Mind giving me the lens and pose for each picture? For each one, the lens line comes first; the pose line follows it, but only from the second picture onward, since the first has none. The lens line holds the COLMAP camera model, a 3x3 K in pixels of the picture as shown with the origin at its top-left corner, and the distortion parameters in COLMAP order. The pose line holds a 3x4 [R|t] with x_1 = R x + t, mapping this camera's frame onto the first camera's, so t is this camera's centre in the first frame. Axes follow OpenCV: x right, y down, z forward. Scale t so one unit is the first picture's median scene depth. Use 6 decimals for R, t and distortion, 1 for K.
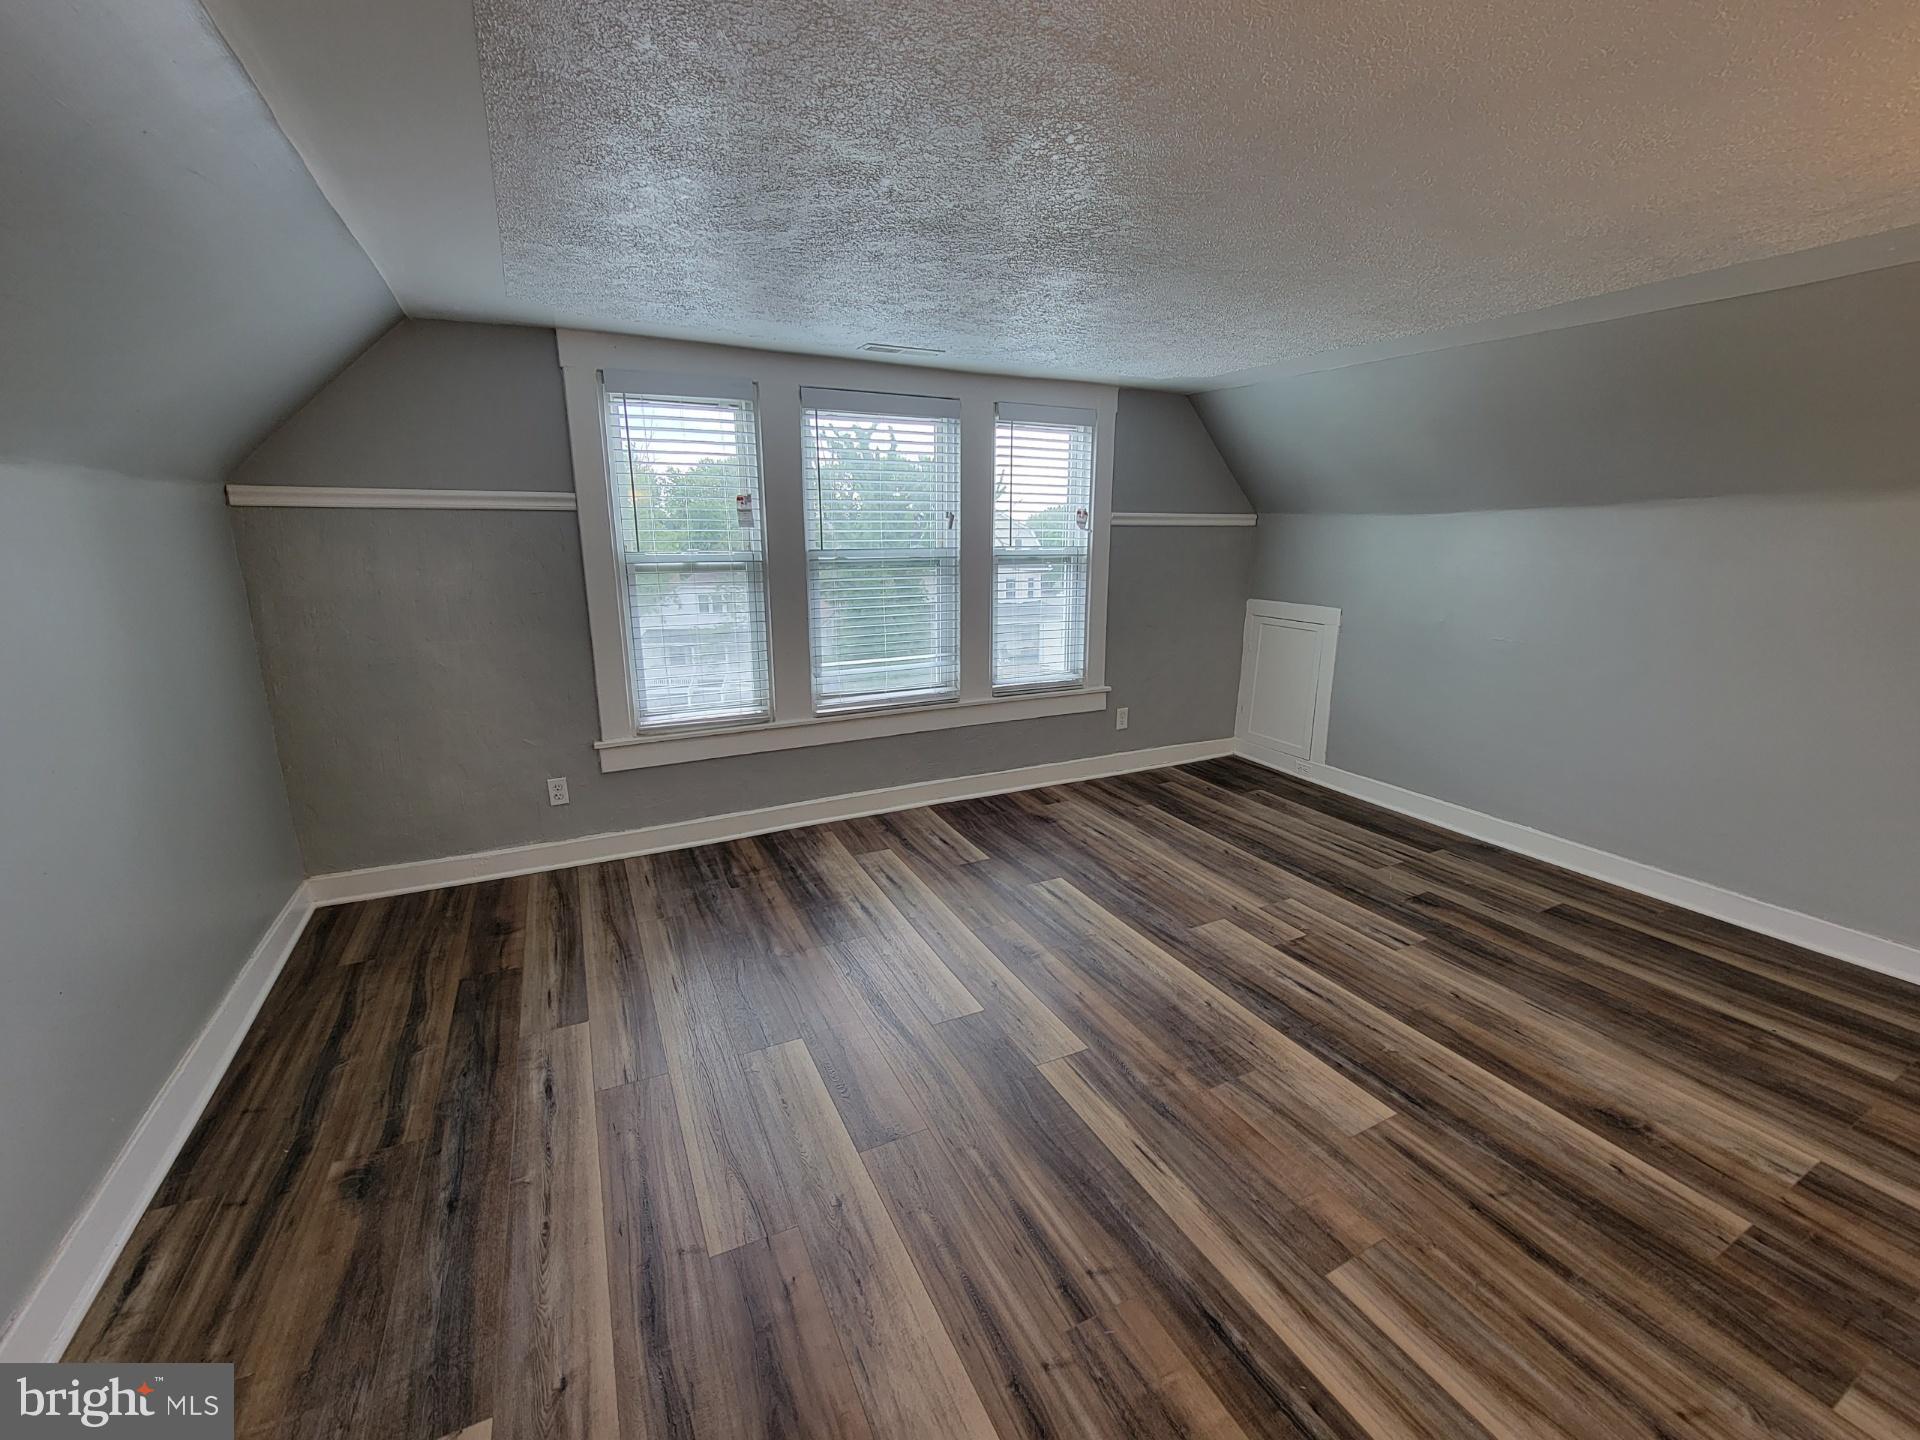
lens RADIAL K [[779.6, 0, 960.0], [0, 779.6, 720.0], [0, 0, 1]] dist [0.000128, -0.000161]
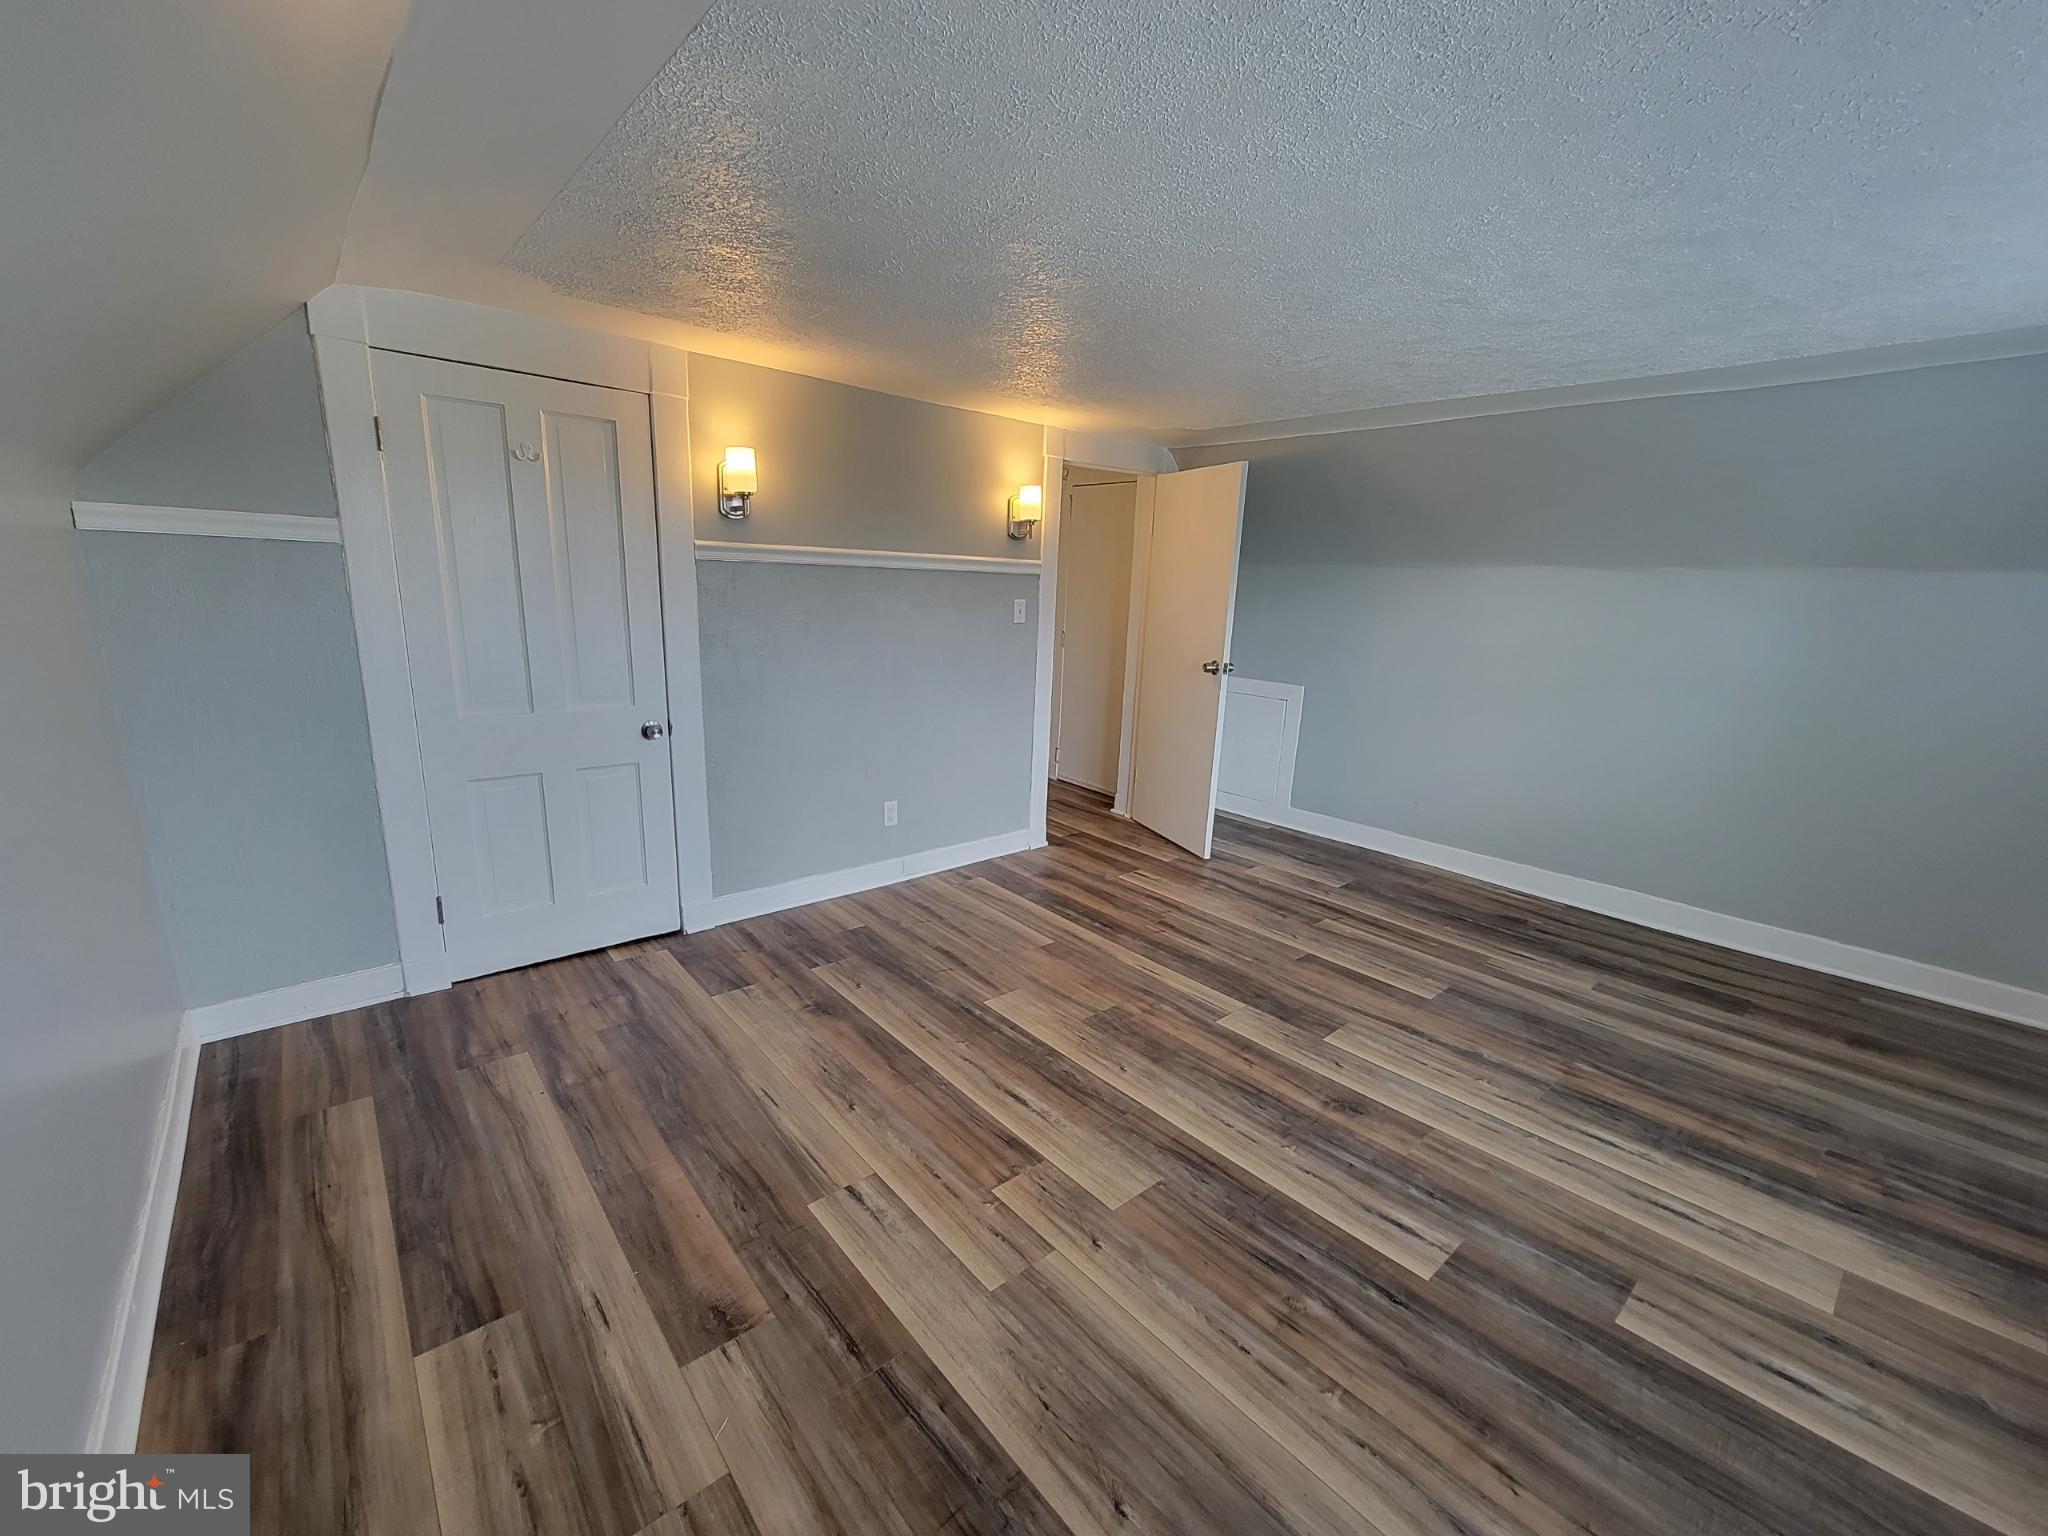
lens RADIAL K [[831.5, 0, 1024.0], [0, 831.5, 768.0], [0, 0, 1]] dist [0.000128, -0.000161]
pose [[-0.970321, 0.014868, -0.241363, 0.706421], [-0.095338, 0.893744, 0.438330, -0.419273], [0.222233, 0.448332, -0.865801, 1.762848]]
